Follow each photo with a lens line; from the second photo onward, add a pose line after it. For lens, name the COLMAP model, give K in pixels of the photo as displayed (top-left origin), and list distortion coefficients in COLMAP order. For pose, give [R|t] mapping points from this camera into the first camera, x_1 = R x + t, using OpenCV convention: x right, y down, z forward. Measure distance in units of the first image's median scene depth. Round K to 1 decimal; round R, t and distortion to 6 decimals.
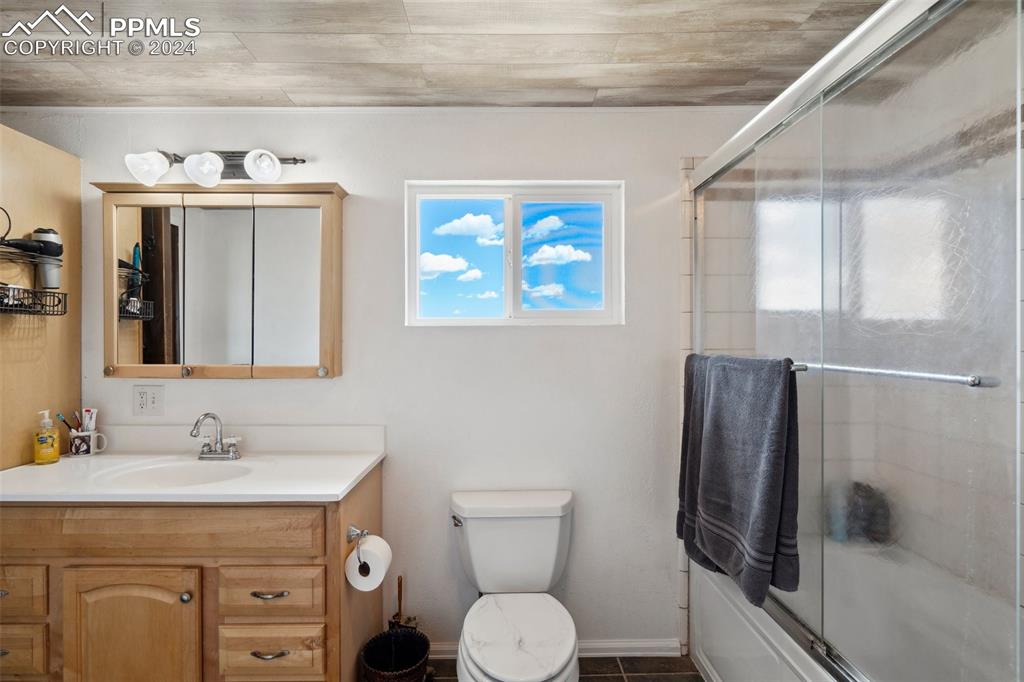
lens RADIAL K [[468.8, 0, 502.7], [0, 468.8, 340.7], [0, 0, 1]] dist [-0.001261, 0.000009]
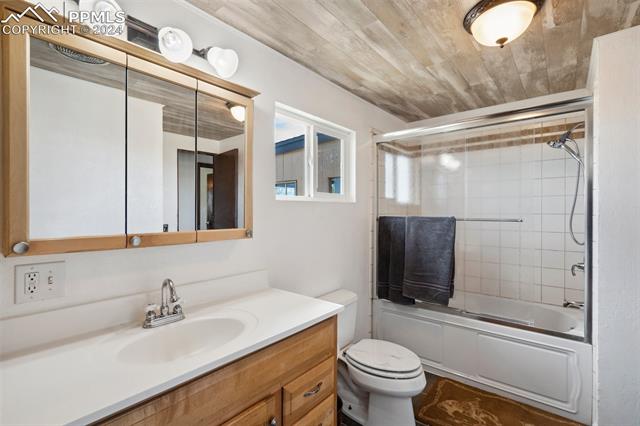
lens RADIAL K [[296.6, 0, 317.3], [0, 296.6, 209.7], [0, 0, 1]] dist [0.001824, 0.000586]
pose [[0.645323, 0.004212, 0.763898, -0.871134], [-0.000388, 0.999986, -0.005185, 0.004965], [-0.763909, 0.003049, 0.645316, 0.308396]]
